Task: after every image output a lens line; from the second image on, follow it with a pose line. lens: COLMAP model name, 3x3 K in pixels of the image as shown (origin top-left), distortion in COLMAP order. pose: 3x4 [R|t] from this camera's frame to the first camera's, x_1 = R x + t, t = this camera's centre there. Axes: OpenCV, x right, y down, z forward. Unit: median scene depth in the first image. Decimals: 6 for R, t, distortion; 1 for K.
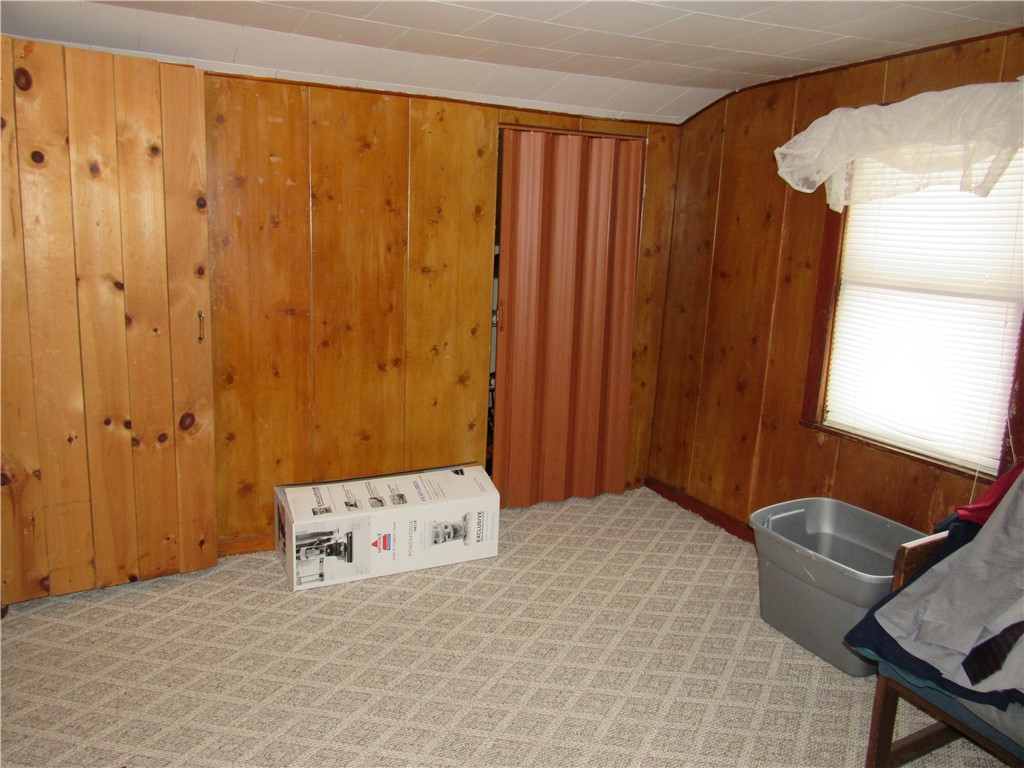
lens RADIAL K [[705.6, 0, 510.2], [0, 705.6, 387.4], [0, 0, 1]] dist [-0.060440, 0.026745]
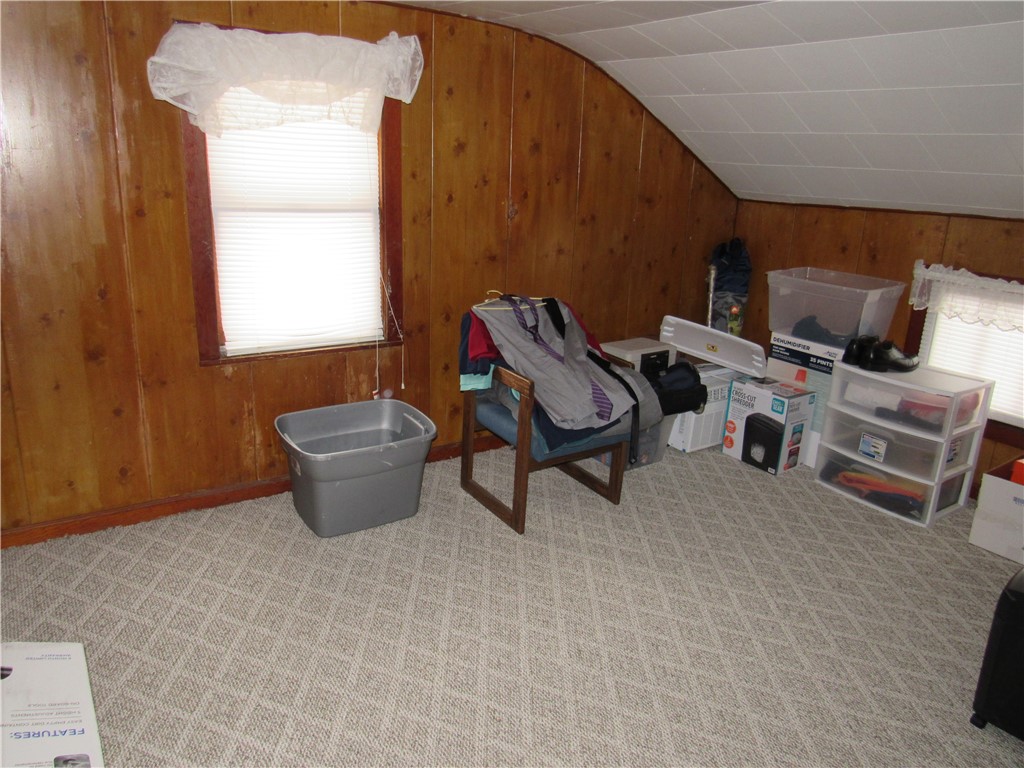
lens RADIAL K [[705.6, 0, 510.2], [0, 705.6, 387.4], [0, 0, 1]] dist [-0.060440, 0.026745]
pose [[-0.114667, -0.349861, 0.929757, -0.549729], [0.153745, 0.918404, 0.364550, -0.212474], [-0.981435, 0.184747, -0.051522, 0.688827]]
